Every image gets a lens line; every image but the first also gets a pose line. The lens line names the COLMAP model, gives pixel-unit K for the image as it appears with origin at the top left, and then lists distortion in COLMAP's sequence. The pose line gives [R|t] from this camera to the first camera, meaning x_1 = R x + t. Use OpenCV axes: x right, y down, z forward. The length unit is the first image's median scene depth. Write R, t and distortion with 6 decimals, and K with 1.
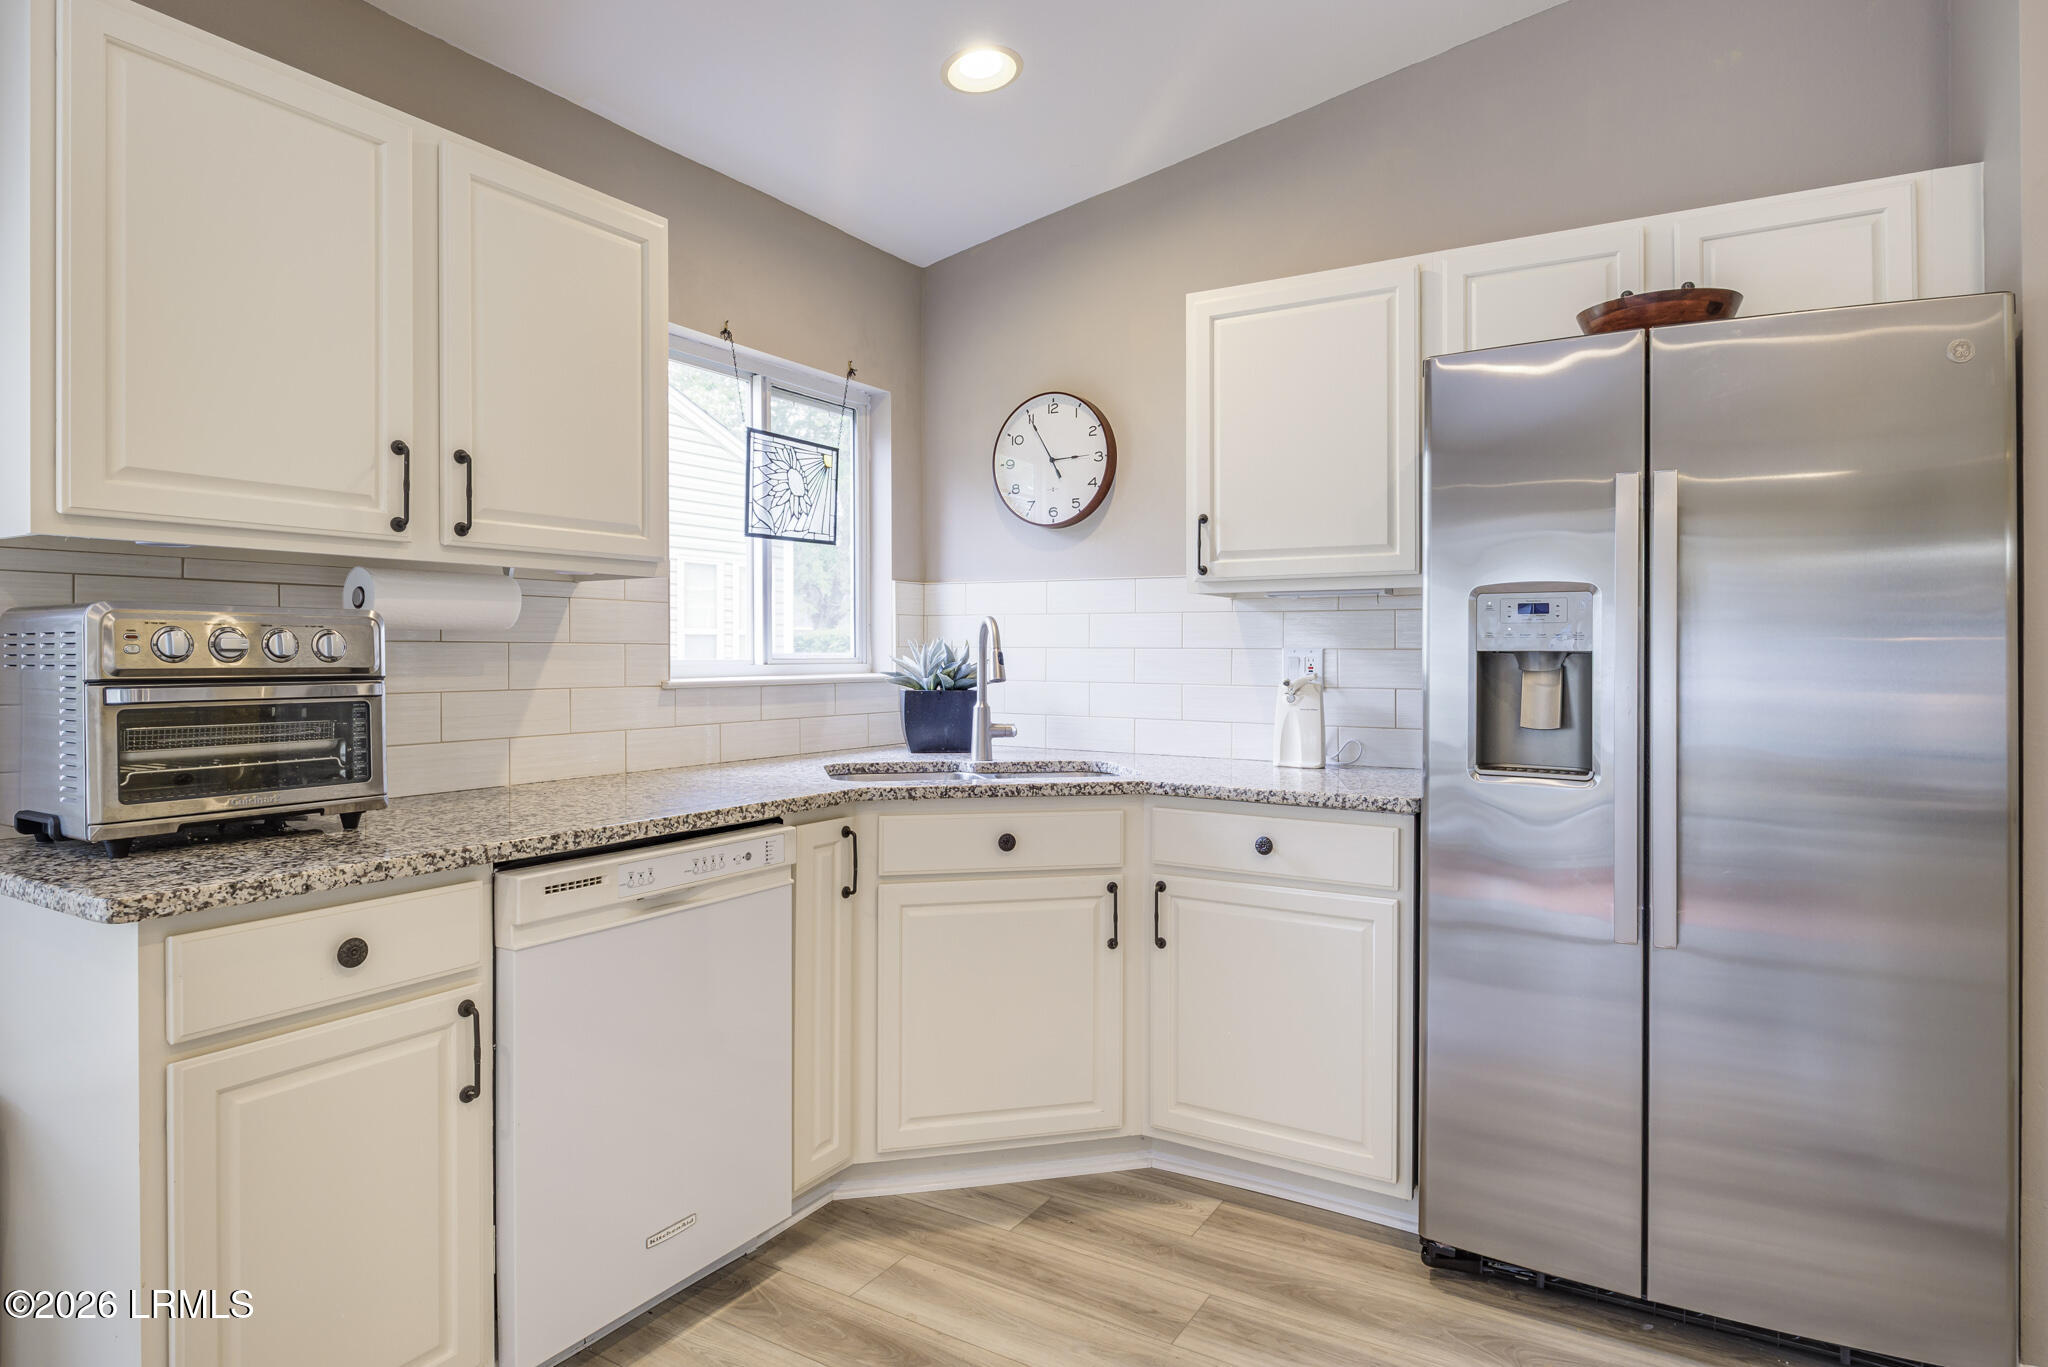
lens RADIAL K [[1135.6, 0, 1059.2], [0, 1135.6, 649.7], [0, 0, 1]] dist [-0.015058, -0.000667]
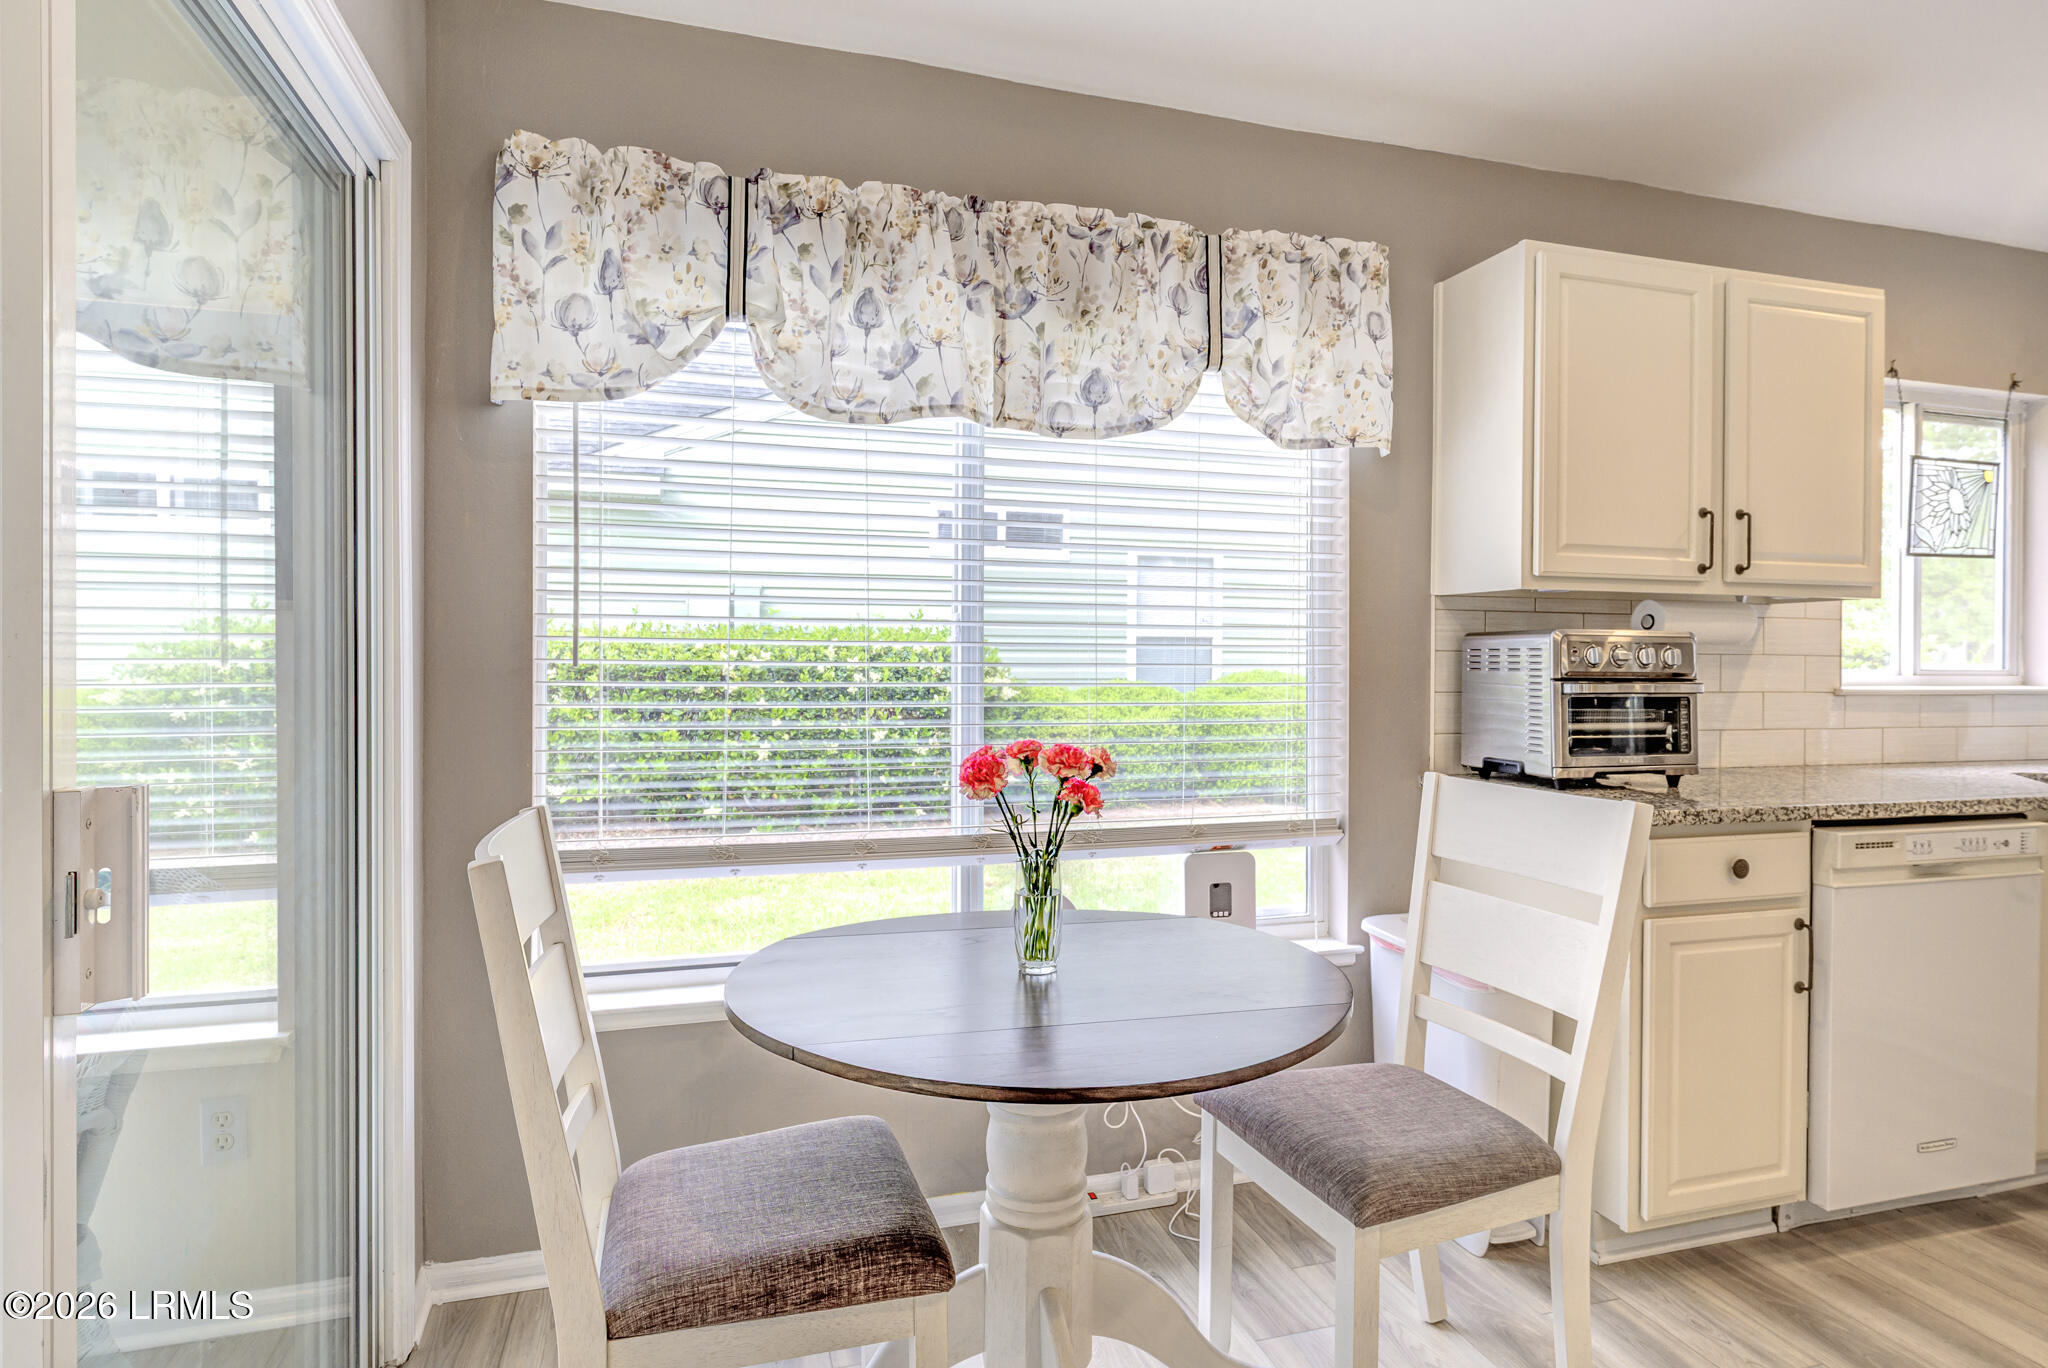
lens RADIAL K [[1099.8, 0, 1023.1], [0, 1099.8, 667.7], [0, 0, 1]] dist [0.001885, -0.001572]
pose [[0.728951, 0.012660, -0.684448, -0.260372], [-0.005992, 0.999909, 0.012113, -0.001875], [0.684539, -0.004729, 0.728961, -0.523235]]
